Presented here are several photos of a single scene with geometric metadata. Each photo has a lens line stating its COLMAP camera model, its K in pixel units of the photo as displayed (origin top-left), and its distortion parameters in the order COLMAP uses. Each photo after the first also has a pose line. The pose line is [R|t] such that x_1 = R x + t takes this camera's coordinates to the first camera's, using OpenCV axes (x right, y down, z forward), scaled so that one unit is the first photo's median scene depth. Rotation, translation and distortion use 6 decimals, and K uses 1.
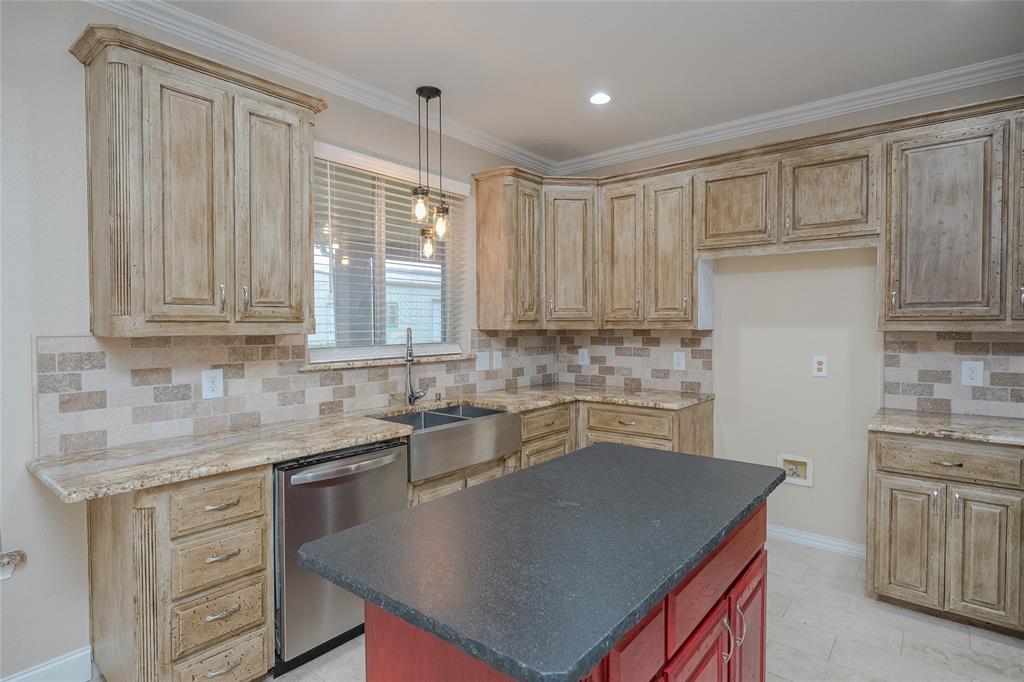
lens RADIAL K [[542.6, 0, 512.0], [0, 542.6, 339.8], [0, 0, 1]] dist [-0.003507, 0.001088]
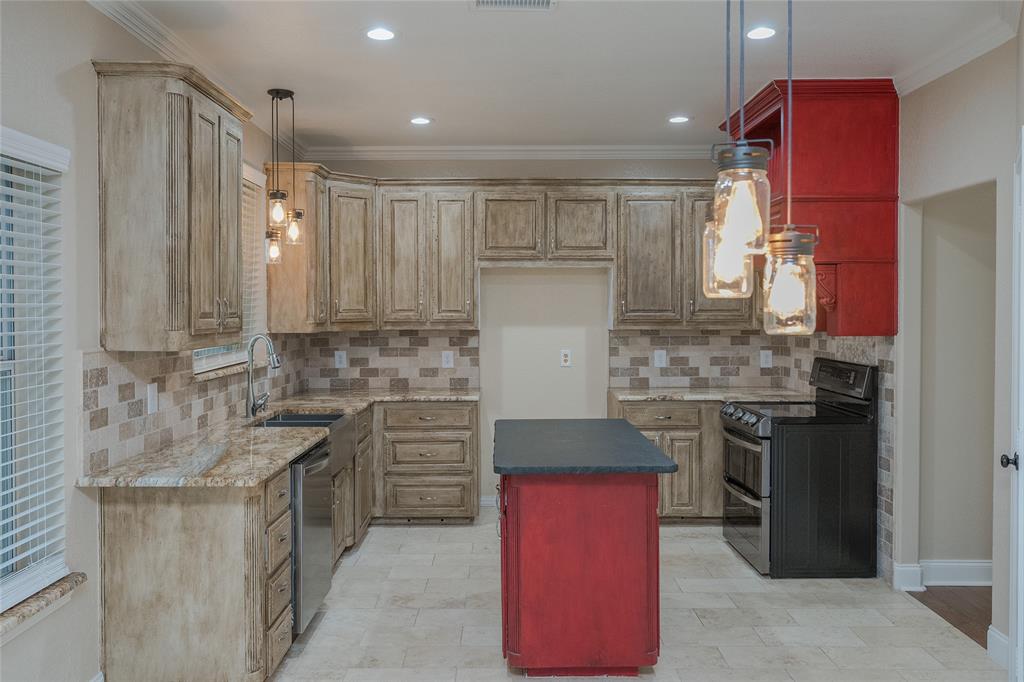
lens RADIAL K [[846.4, 0, 511.2], [0, 846.4, 335.7], [0, 0, 1]] dist [-0.001449, -0.000121]
pose [[0.771260, -0.020672, 0.636184, -0.747739], [0.019569, 0.999770, 0.008762, -0.021386], [-0.636219, 0.005691, 0.771487, -0.406812]]
